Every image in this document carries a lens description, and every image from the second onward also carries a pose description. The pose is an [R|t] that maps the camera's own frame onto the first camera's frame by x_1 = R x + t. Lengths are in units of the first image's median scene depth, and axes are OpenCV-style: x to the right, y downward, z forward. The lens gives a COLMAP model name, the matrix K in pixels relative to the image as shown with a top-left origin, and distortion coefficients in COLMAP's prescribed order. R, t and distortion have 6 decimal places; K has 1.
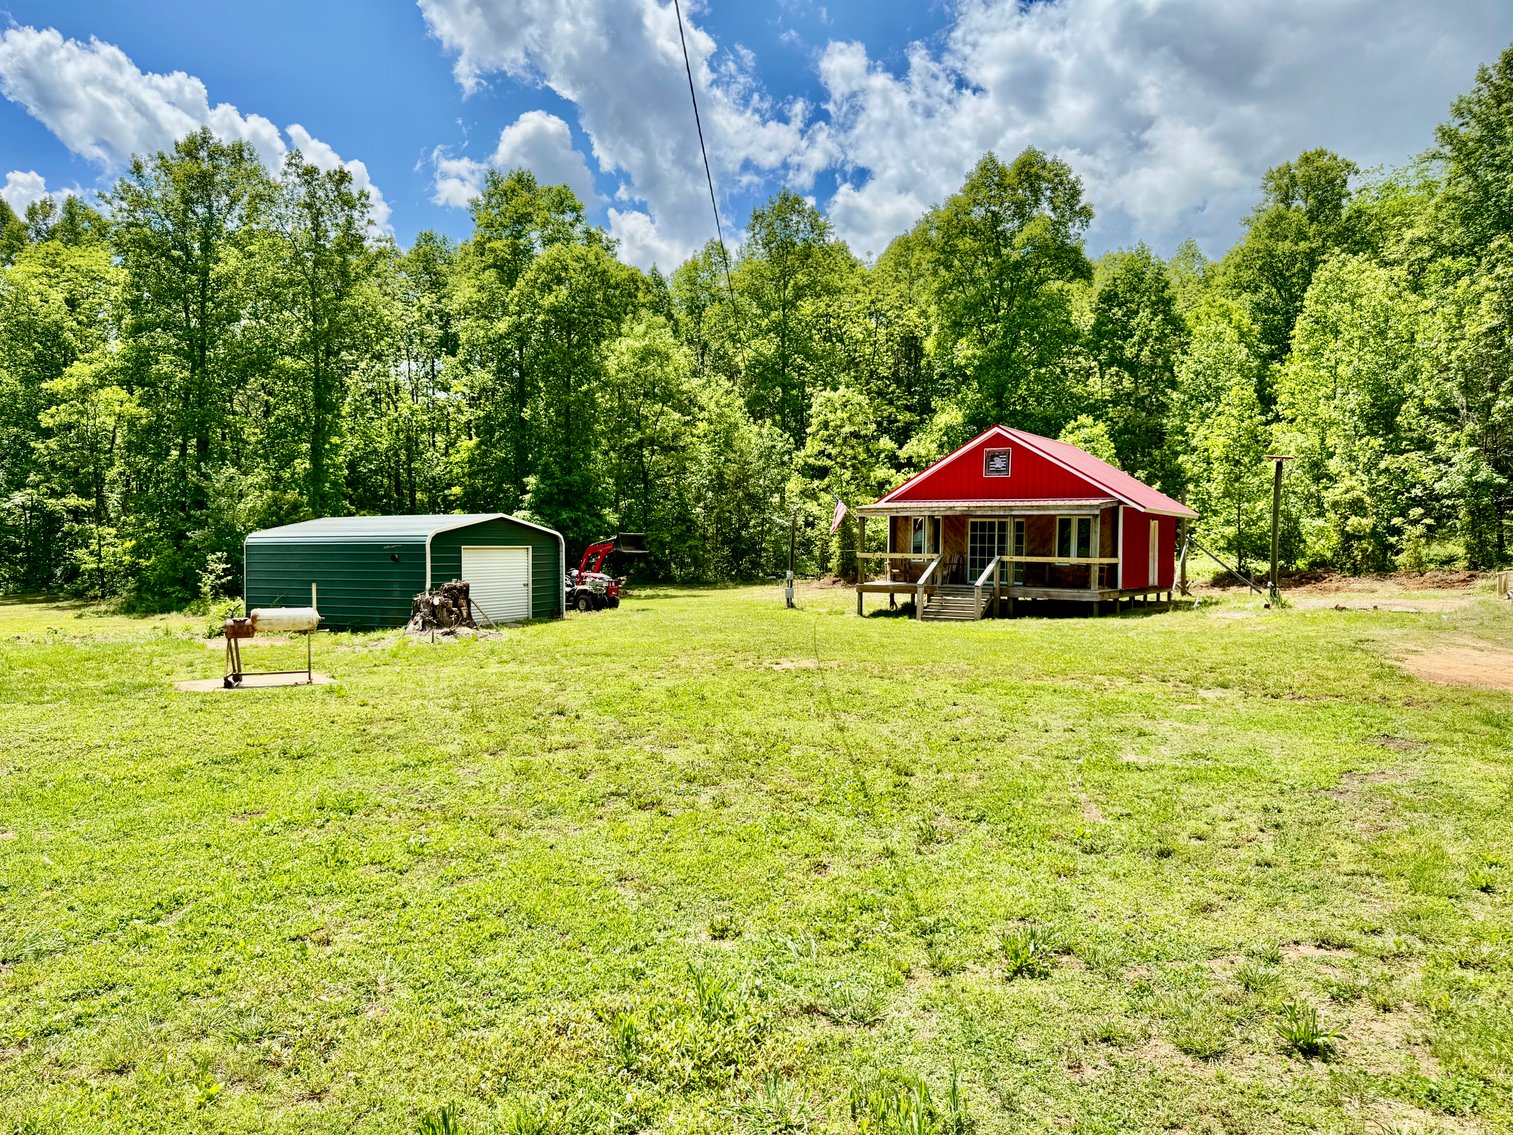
lens RADIAL K [[1065.4, 0, 753.7], [0, 1065.4, 562.0], [0, 0, 1]] dist [0.093939, -0.131082]
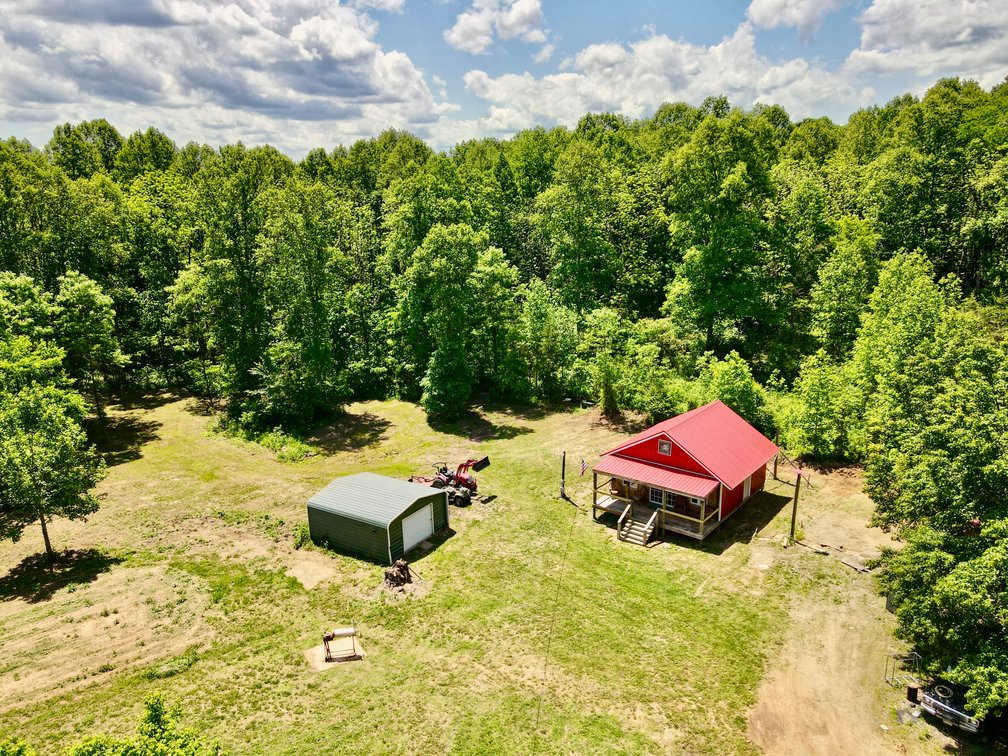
lens RADIAL K [[739.4, 0, 495.2], [0, 739.4, 381.6], [0, 0, 1]] dist [0.009312, 0.002578]
pose [[0.992126, 0.003212, -0.125202, 0.054973], [0.027039, 0.970603, 0.239161, -0.333888], [0.122290, -0.240663, 0.962874, -0.191167]]
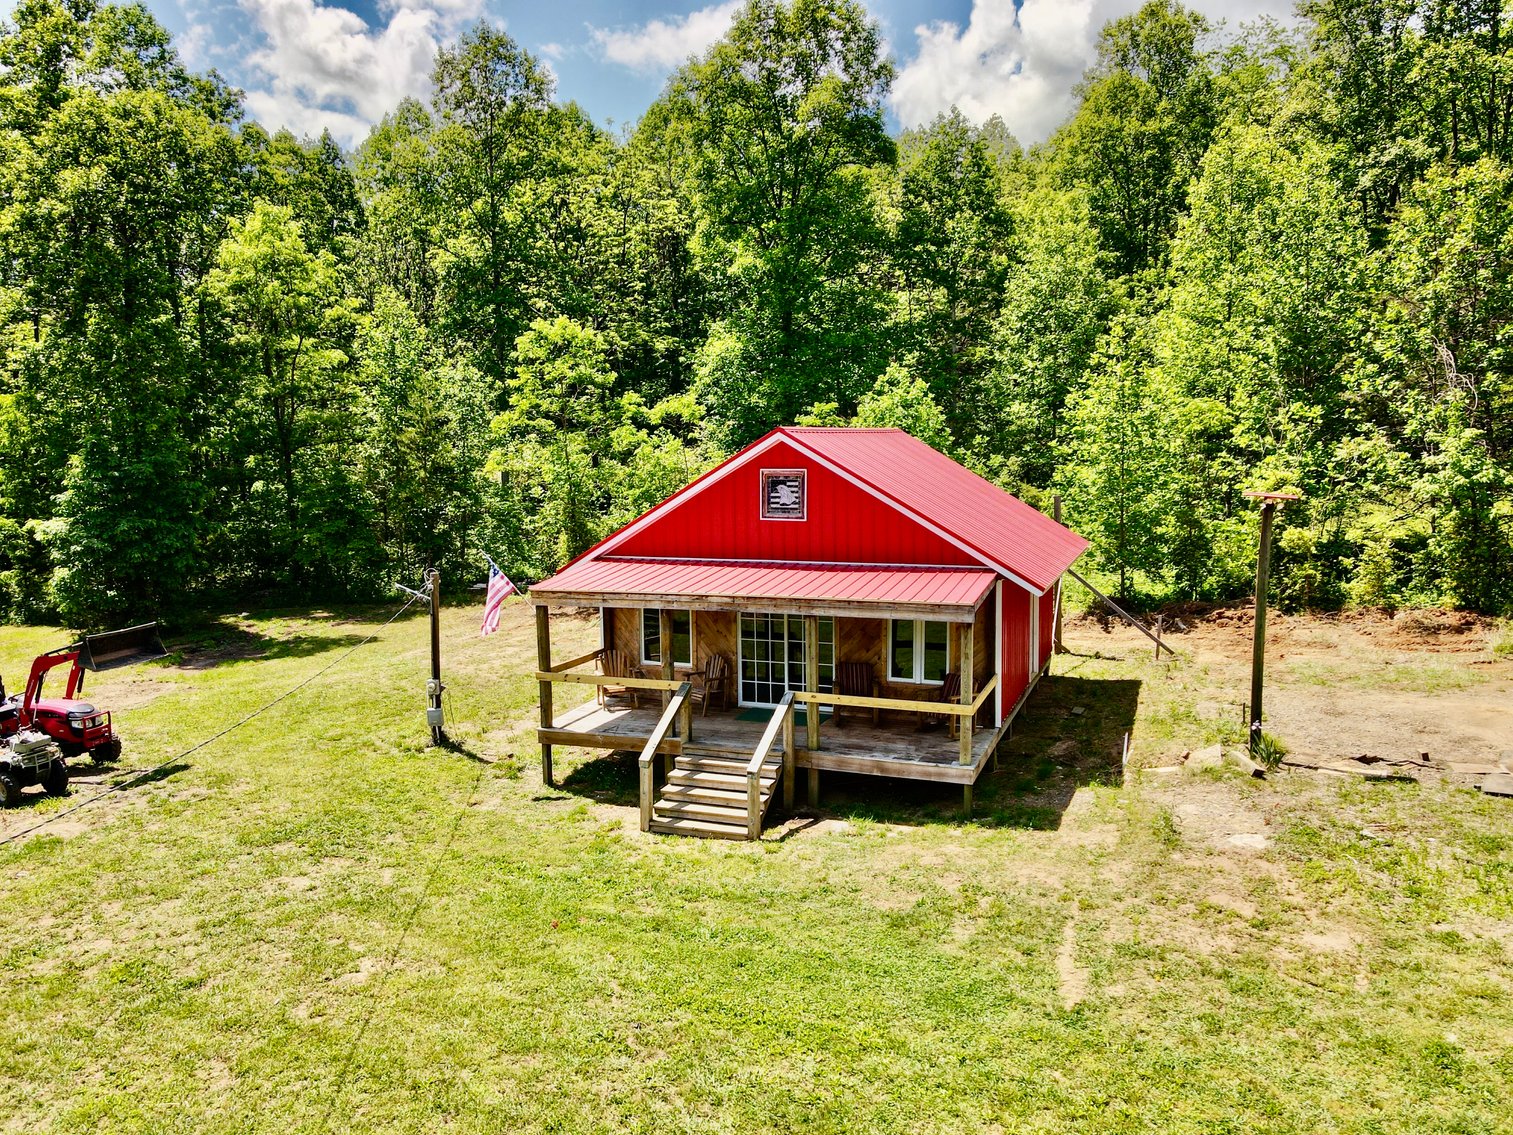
lens RADIAL K [[1109.8, 0, 743.3], [0, 1109.8, 572.8], [0, 0, 1]] dist [0.009312, 0.002578]
pose [[0.982926, -0.048827, 0.177403, 0.063556], [0.031173, 0.994400, 0.100975, -0.068691], [-0.181340, -0.093721, 0.978944, 0.269566]]
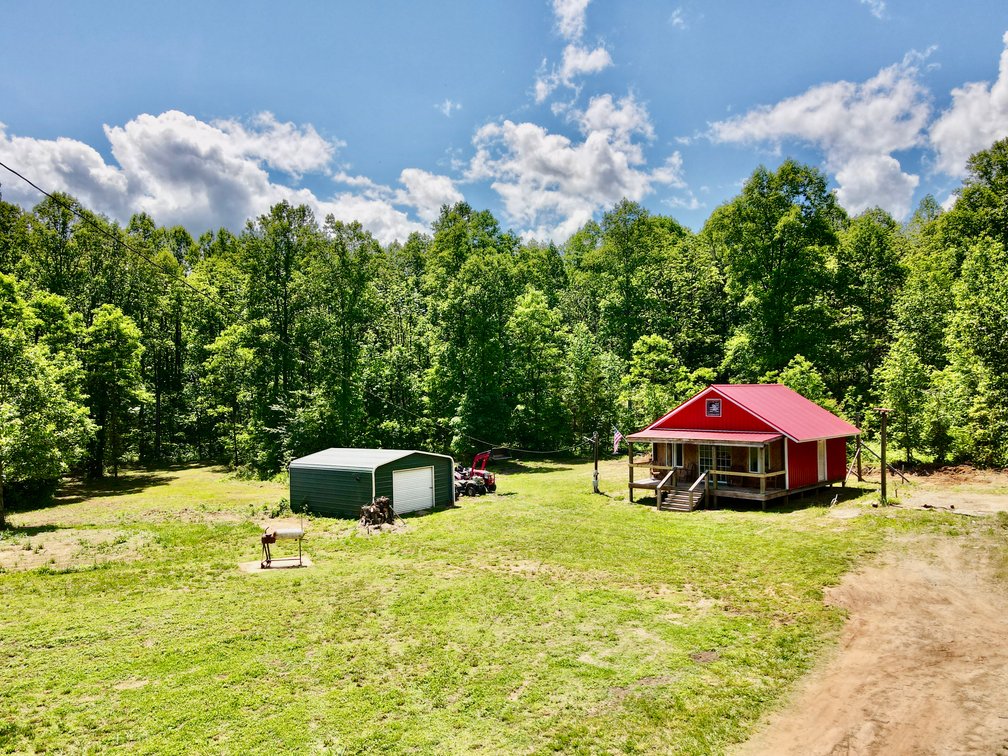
lens RADIAL K [[739.4, 0, 495.2], [0, 739.4, 381.6], [0, 0, 1]] dist [0.009312, 0.002578]
pose [[0.975110, -0.027044, -0.220066, 0.094205], [0.020546, 0.999284, -0.031763, -0.064017], [0.220767, 0.026451, 0.974968, -0.105550]]
